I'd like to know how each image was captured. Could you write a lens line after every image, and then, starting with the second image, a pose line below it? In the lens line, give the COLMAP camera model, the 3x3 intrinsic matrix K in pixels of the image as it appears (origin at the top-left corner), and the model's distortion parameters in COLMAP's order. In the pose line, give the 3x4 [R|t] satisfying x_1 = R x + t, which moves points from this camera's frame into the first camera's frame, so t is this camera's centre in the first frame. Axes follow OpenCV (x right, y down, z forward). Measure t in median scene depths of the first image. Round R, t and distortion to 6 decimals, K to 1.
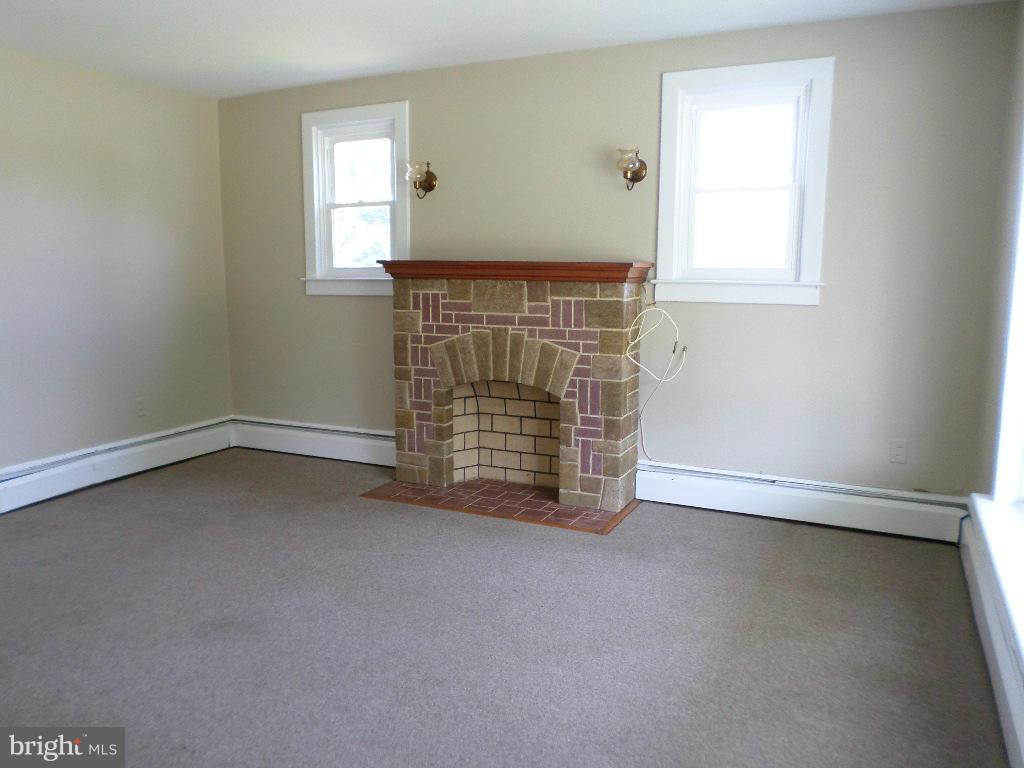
lens RADIAL K [[795.7, 0, 513.2], [0, 795.7, 376.4], [0, 0, 1]] dist [0.015469, -0.012423]
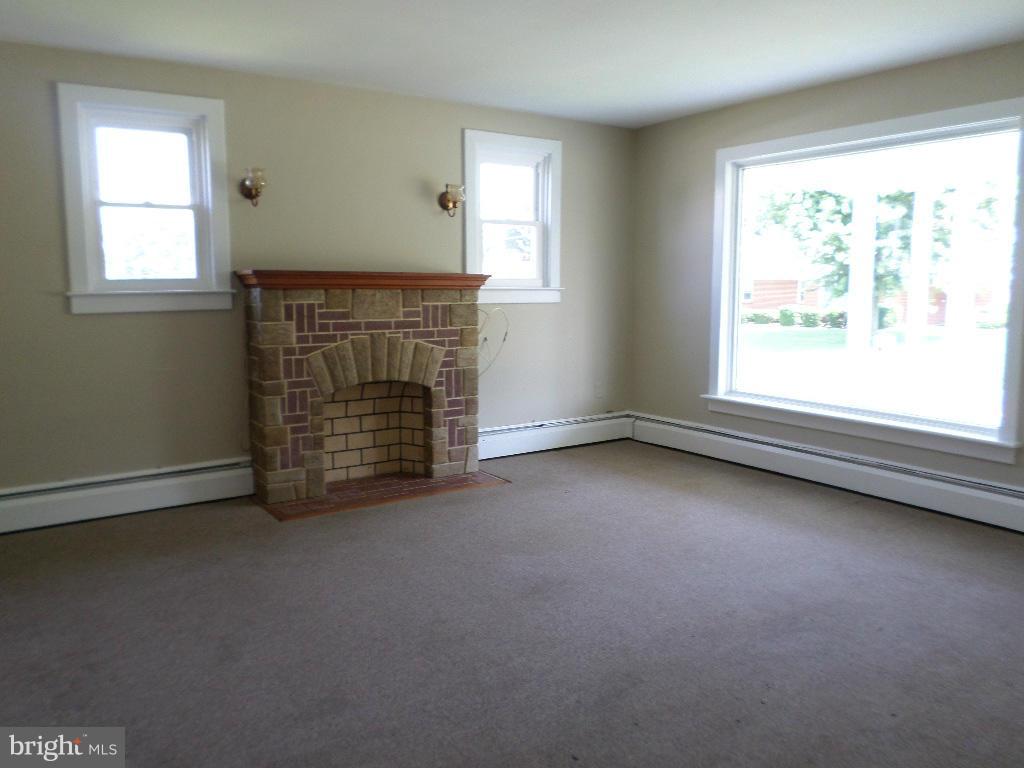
lens RADIAL K [[795.7, 0, 503.1], [0, 795.7, 384.3], [0, 0, 1]] dist [0.015469, -0.012423]
pose [[0.503543, -0.111989, 0.856682, -0.877642], [0.125176, 0.990558, 0.055914, -0.030118], [-0.854854, 0.079081, 0.512806, 0.293268]]
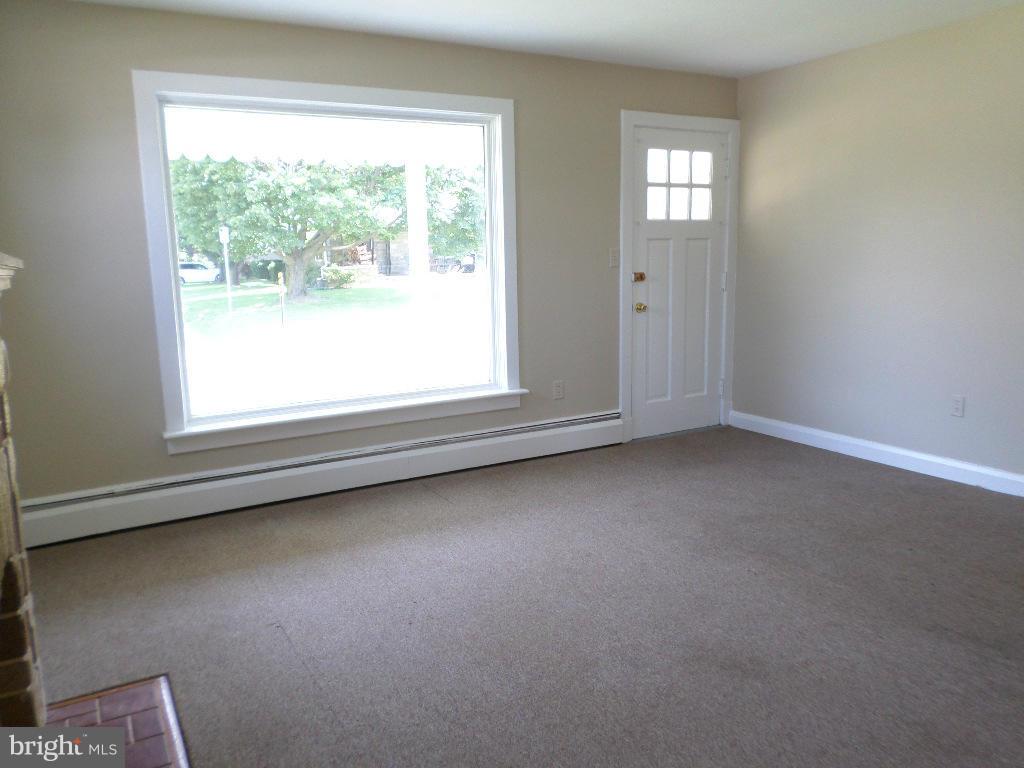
lens RADIAL K [[795.7, 0, 515.5], [0, 795.7, 384.2], [0, 0, 1]] dist [0.015469, -0.012423]
pose [[-0.821244, -0.076824, 0.565382, -0.422119], [0.108396, 0.951842, 0.286787, -0.165523], [-0.560186, 0.296807, -0.773367, 1.133669]]
